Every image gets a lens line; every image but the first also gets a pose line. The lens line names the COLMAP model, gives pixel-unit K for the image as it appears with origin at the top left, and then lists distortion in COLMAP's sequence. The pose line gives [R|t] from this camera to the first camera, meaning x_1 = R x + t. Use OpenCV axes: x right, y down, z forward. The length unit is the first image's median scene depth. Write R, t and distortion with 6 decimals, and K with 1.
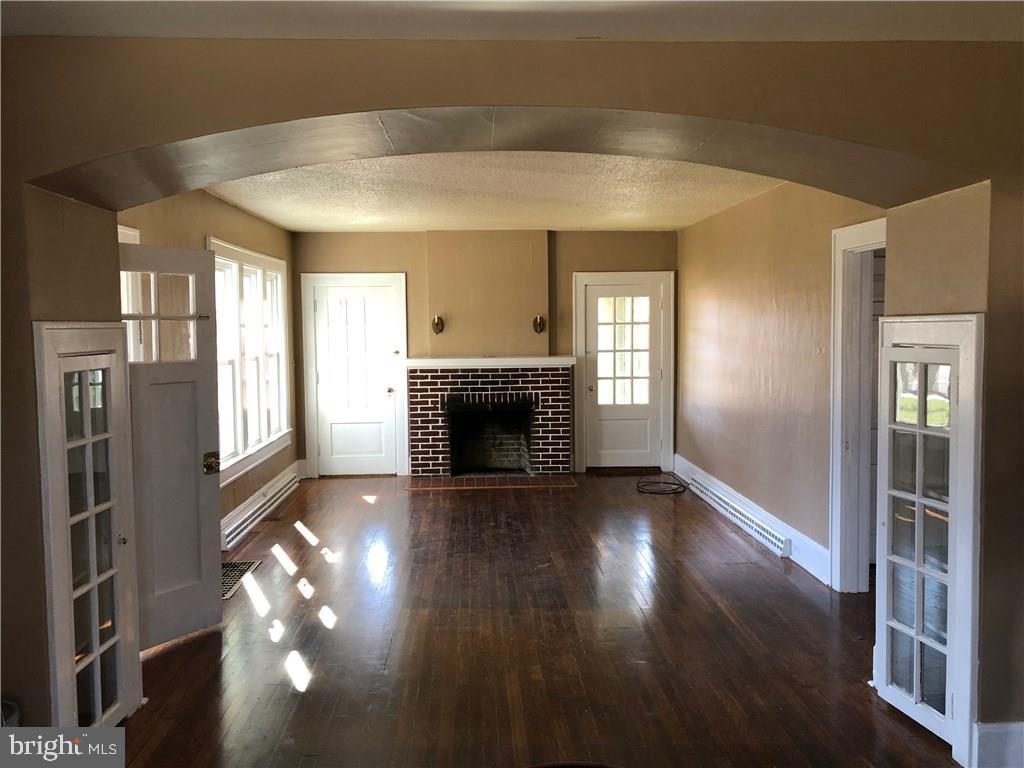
lens RADIAL K [[838.1, 0, 512.1], [0, 838.1, 381.8], [0, 0, 1]] dist [0.049752, -0.001651]
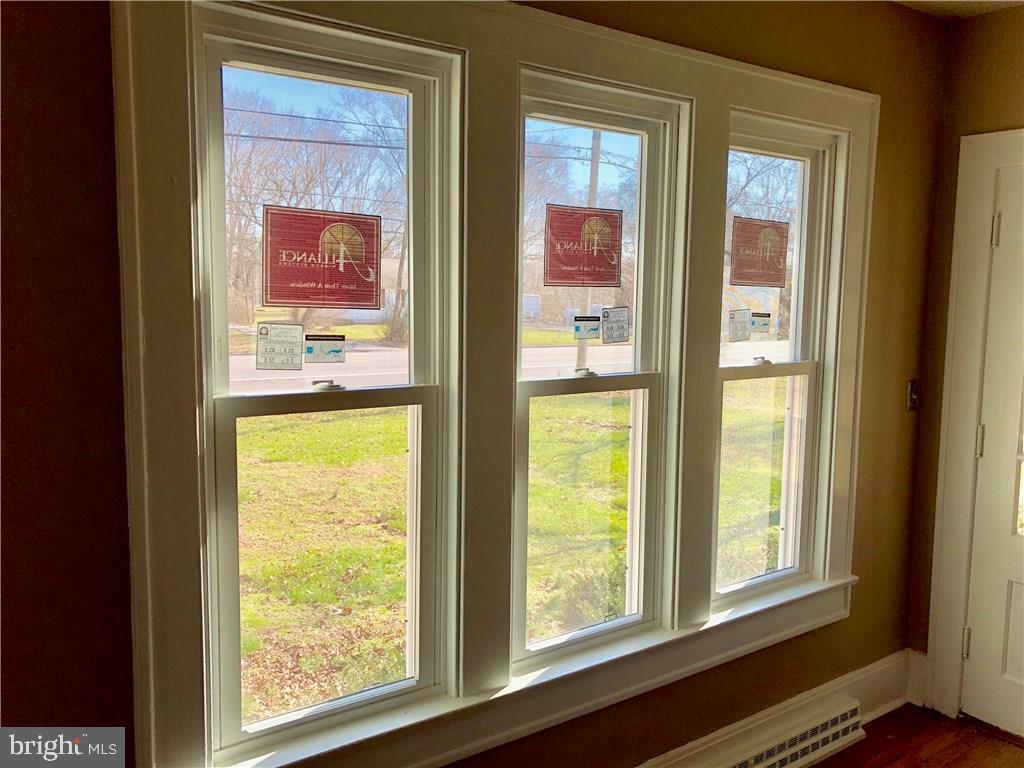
lens RADIAL K [[838.1, 0, 512.3], [0, 838.1, 386.9], [0, 0, 1]] dist [0.049752, -0.001651]
pose [[0.547666, 0.096763, -0.831083, -0.051107], [-0.068231, 0.995147, 0.070902, -0.039169], [0.833911, 0.017875, 0.551610, 0.676228]]
